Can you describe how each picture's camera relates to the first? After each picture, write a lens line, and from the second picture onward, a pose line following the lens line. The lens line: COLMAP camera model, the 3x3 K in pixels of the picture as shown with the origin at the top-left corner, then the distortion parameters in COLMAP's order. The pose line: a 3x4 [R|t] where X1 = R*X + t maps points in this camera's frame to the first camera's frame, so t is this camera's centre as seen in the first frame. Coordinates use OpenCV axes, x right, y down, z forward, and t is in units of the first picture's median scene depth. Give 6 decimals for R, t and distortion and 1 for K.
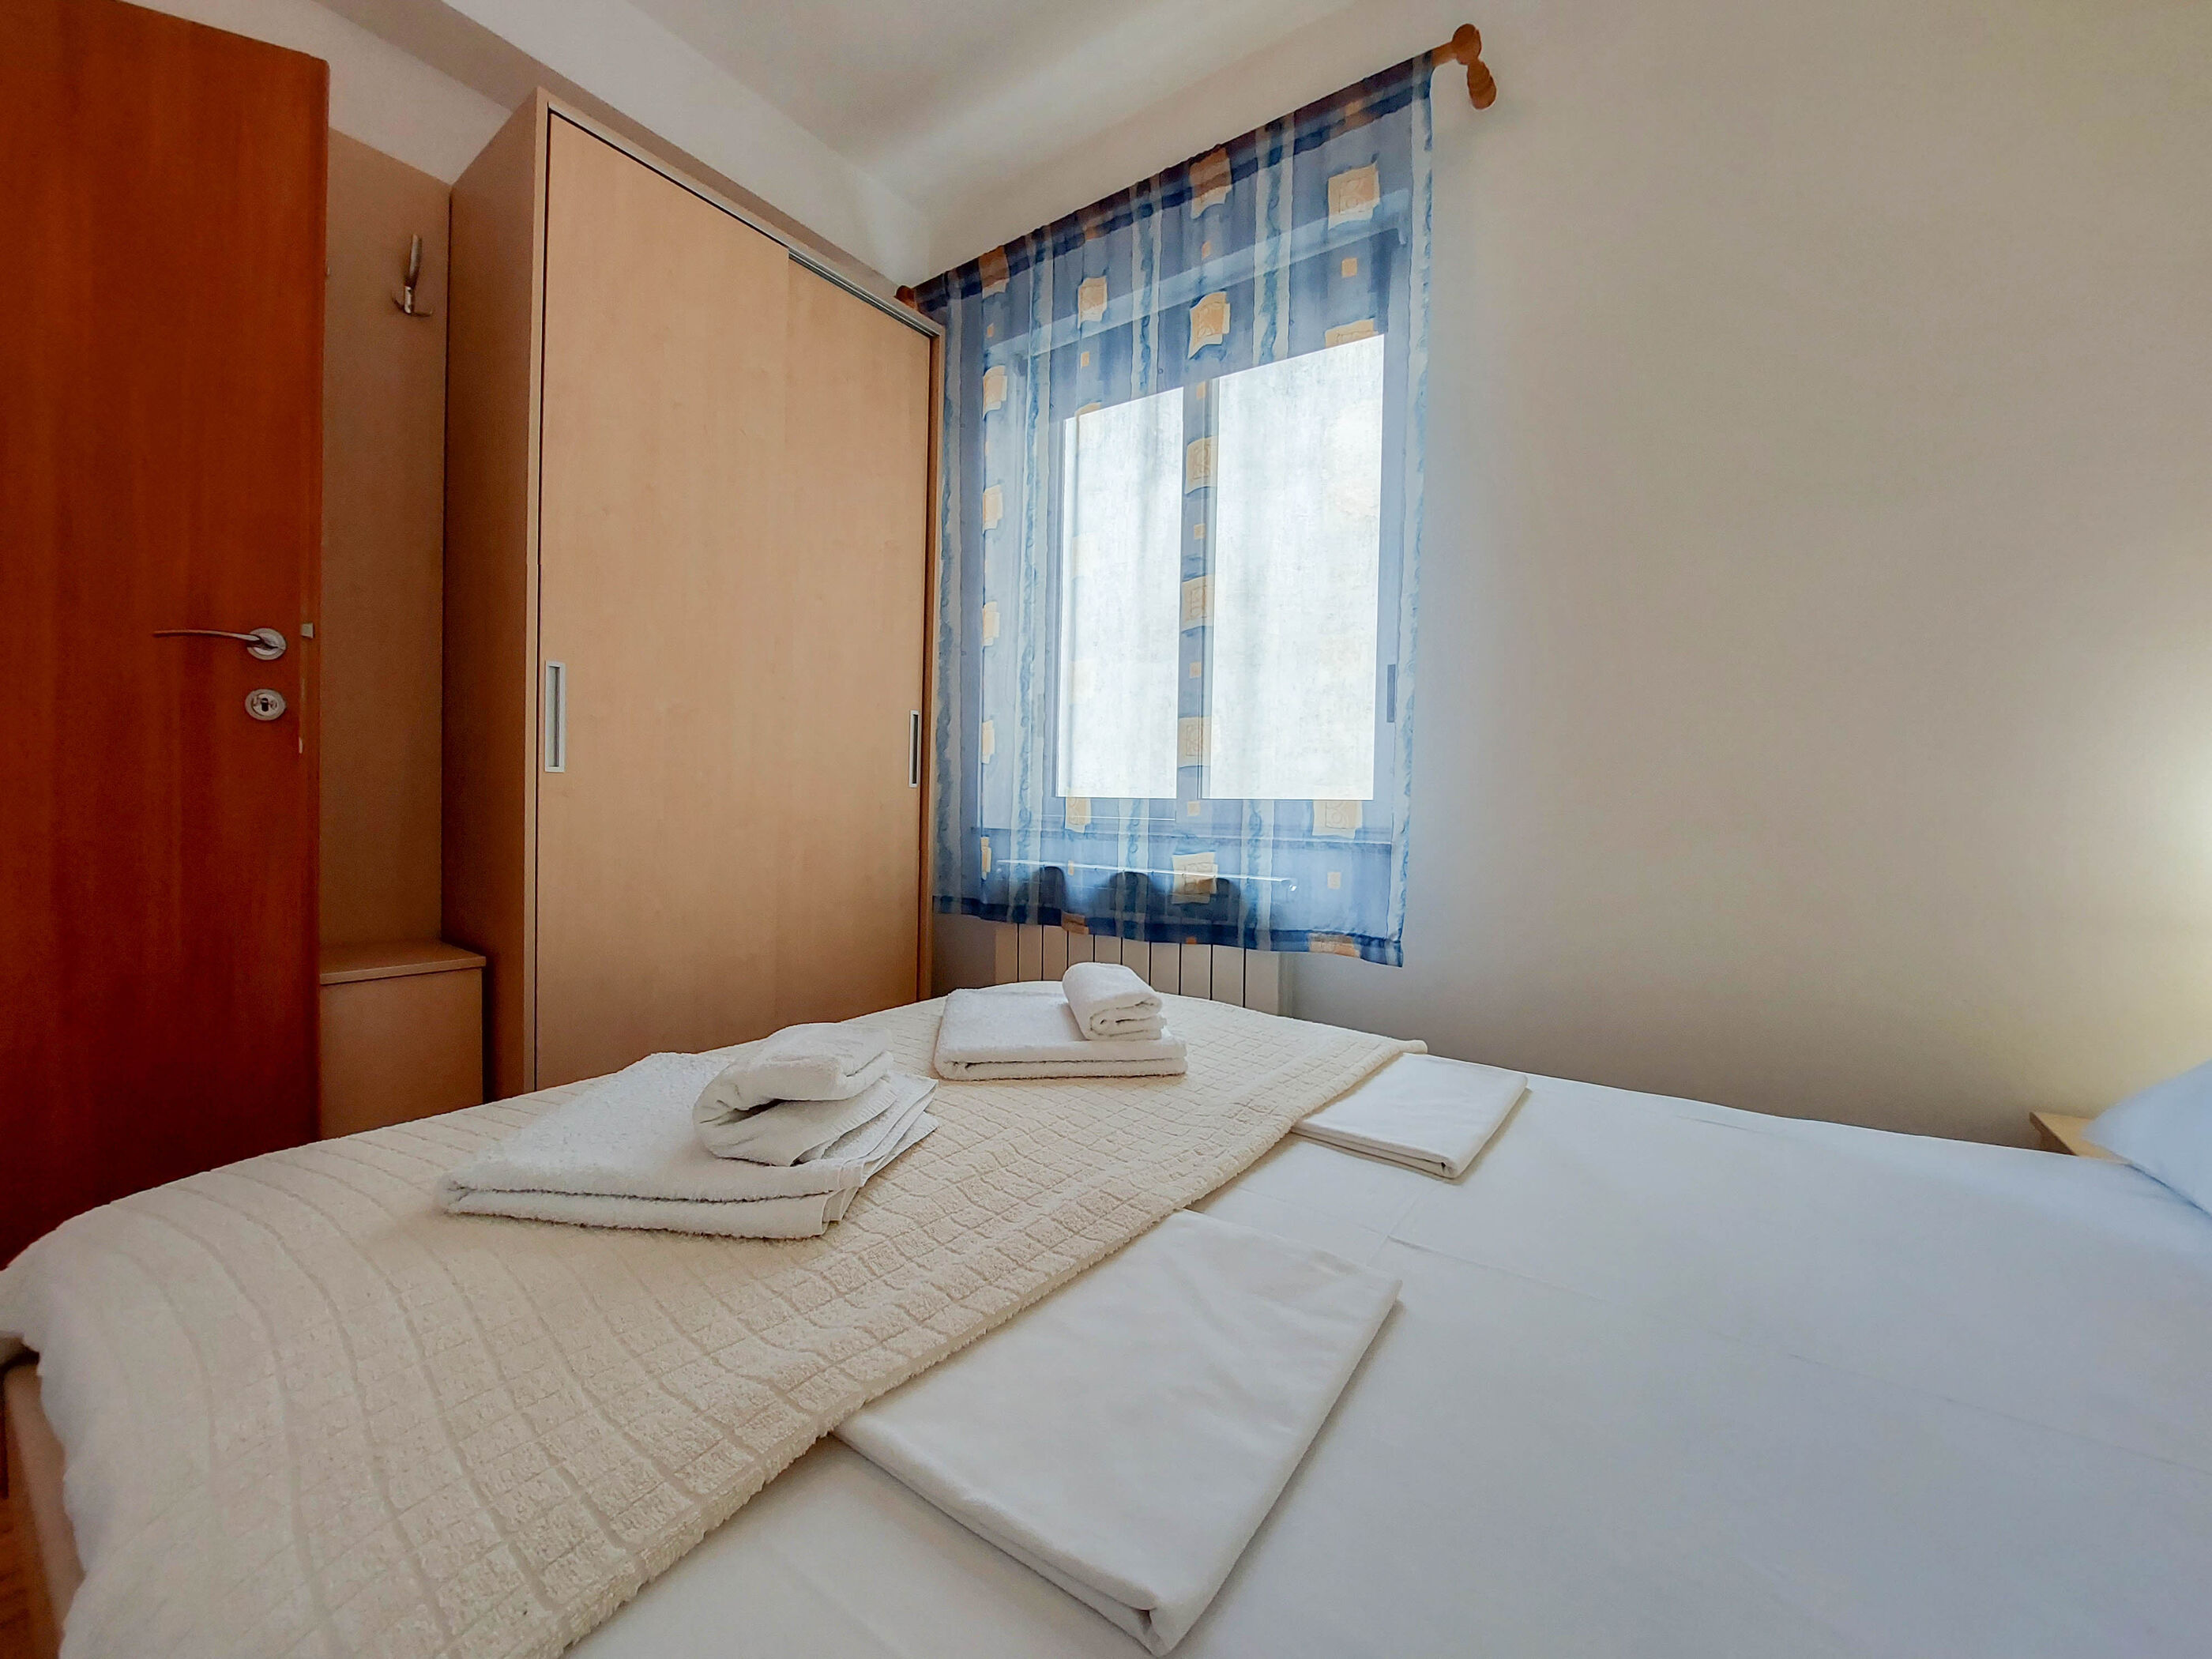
lens RADIAL K [[884.4, 0, 1112.9], [0, 884.4, 830.2], [0, 0, 1]] dist [-0.010681, -0.003540]
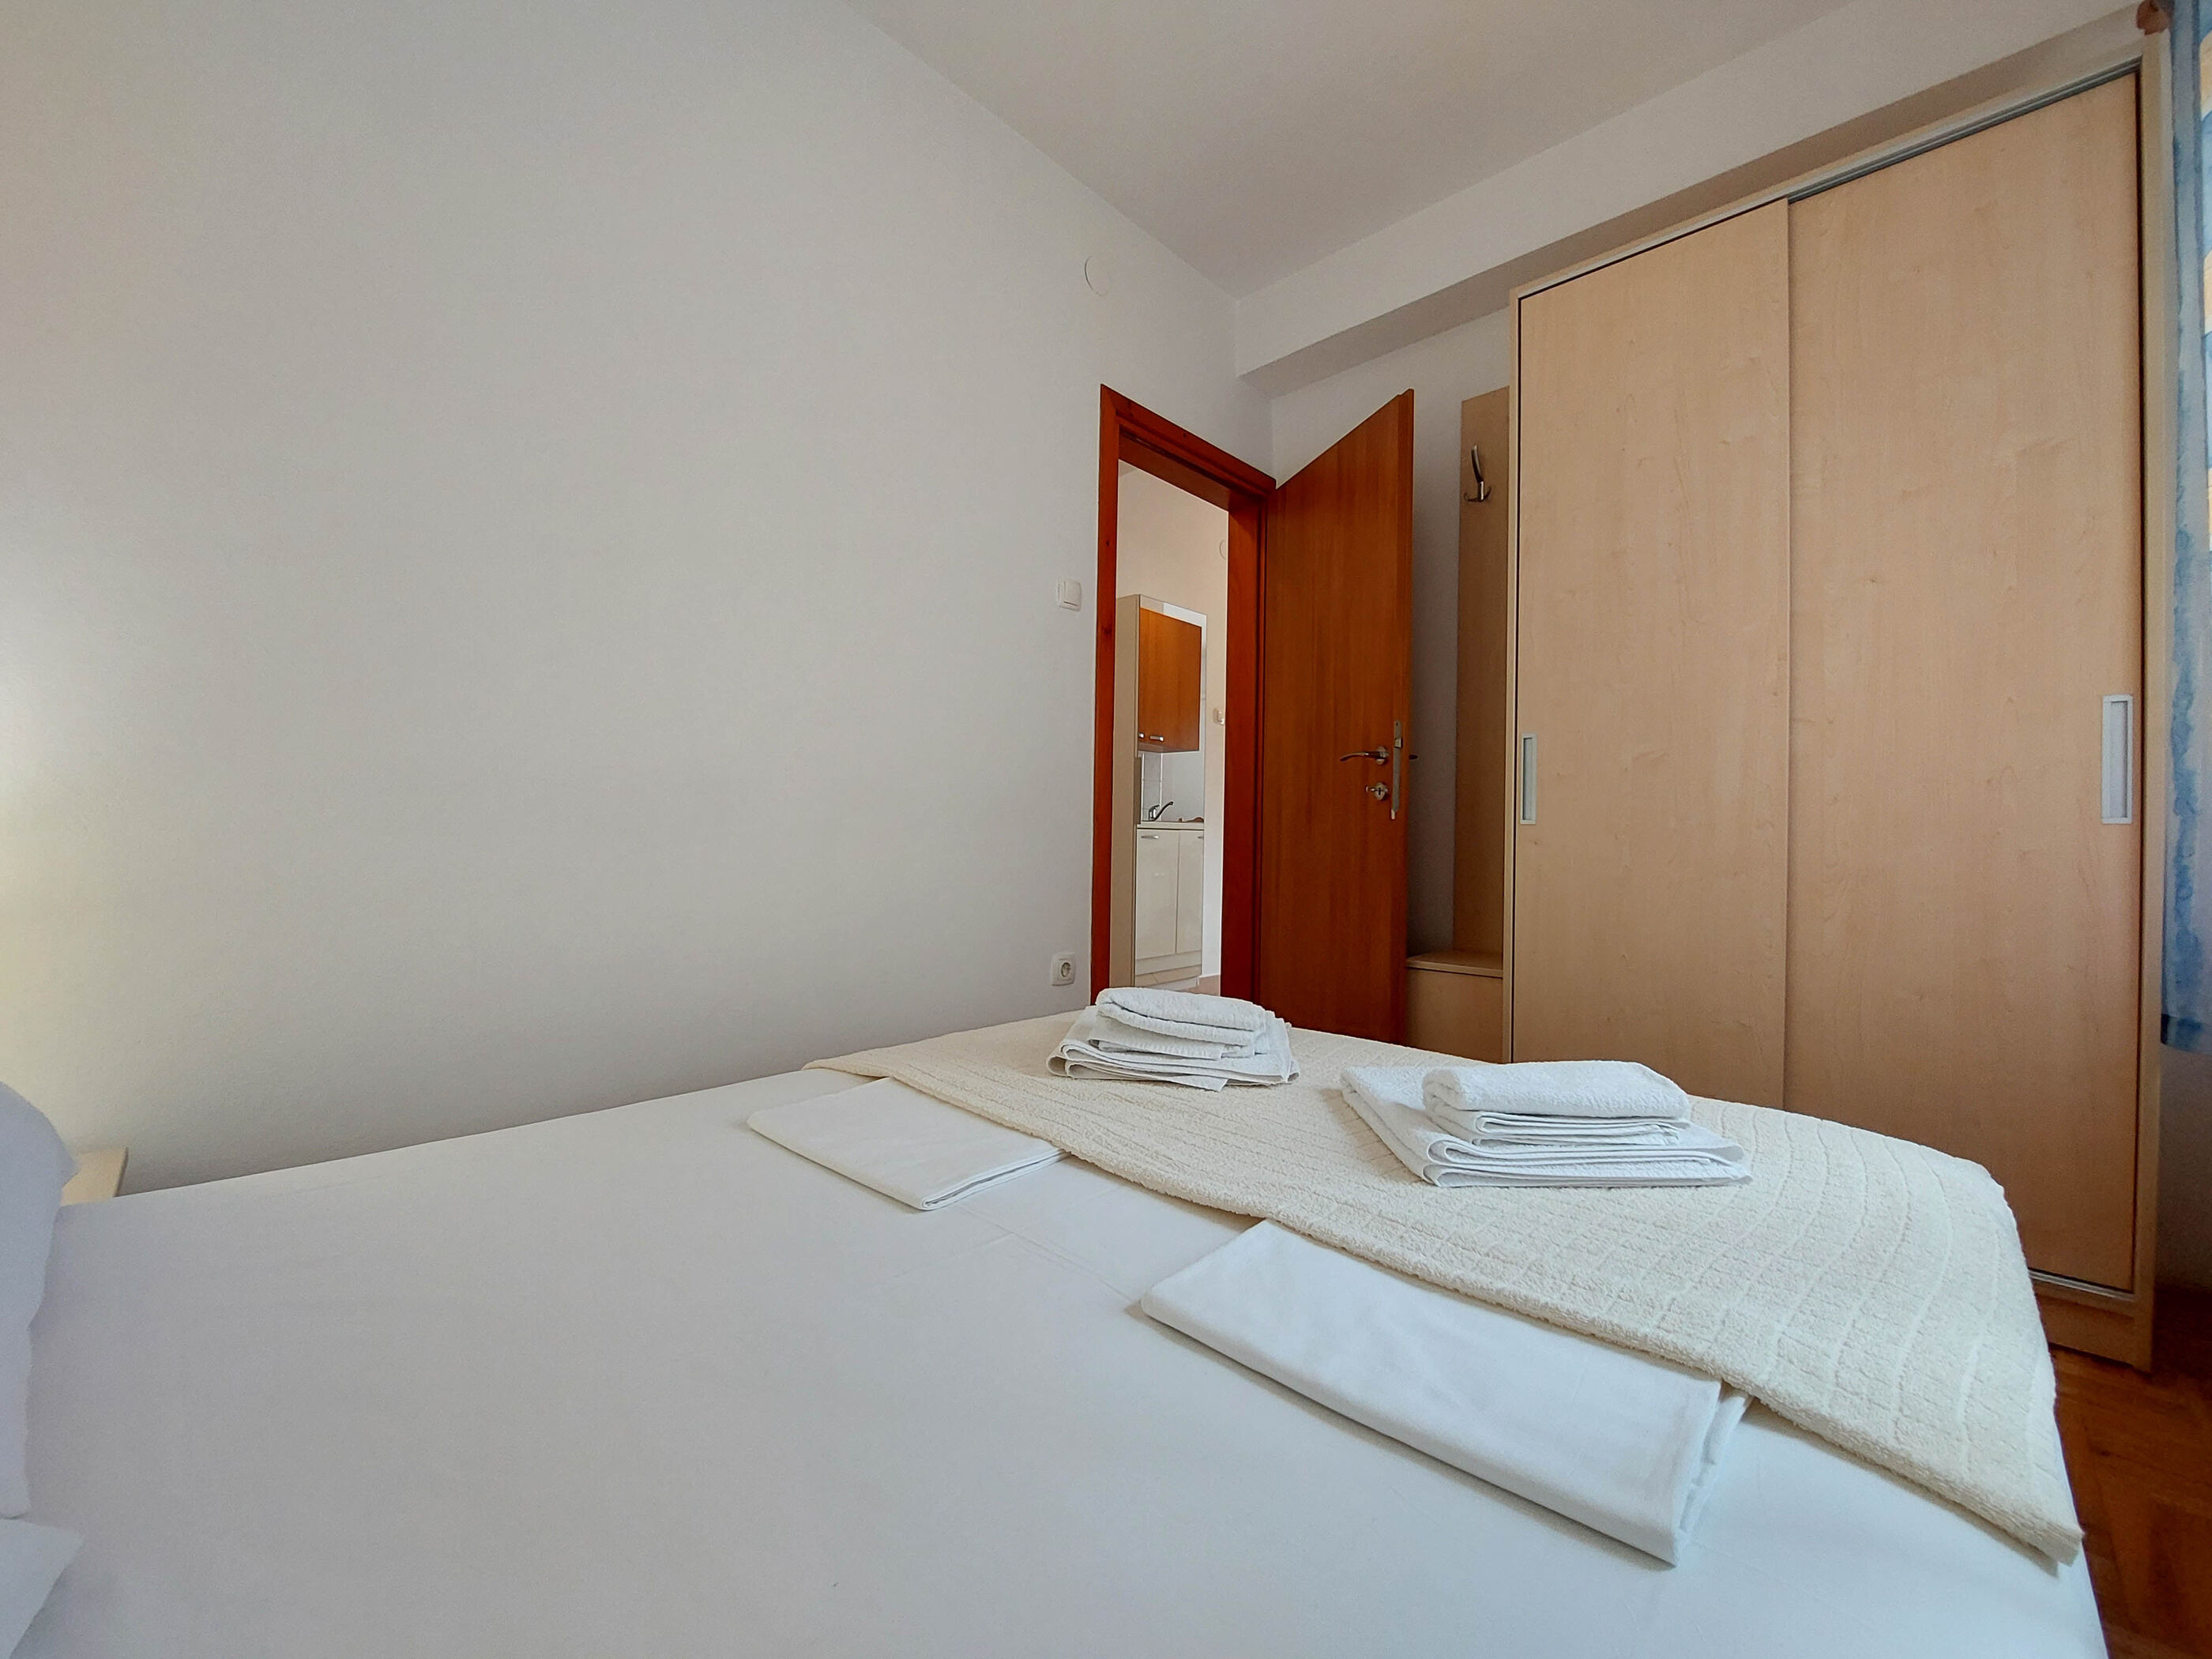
lens RADIAL K [[884.4, 0, 1112.9], [0, 884.4, 830.2], [0, 0, 1]] dist [-0.010681, -0.003540]
pose [[-0.140176, -0.029919, -0.989674, 0.787917], [-0.041908, 0.998827, -0.024260, -0.003526], [0.989239, 0.038075, -0.141266, 0.723844]]
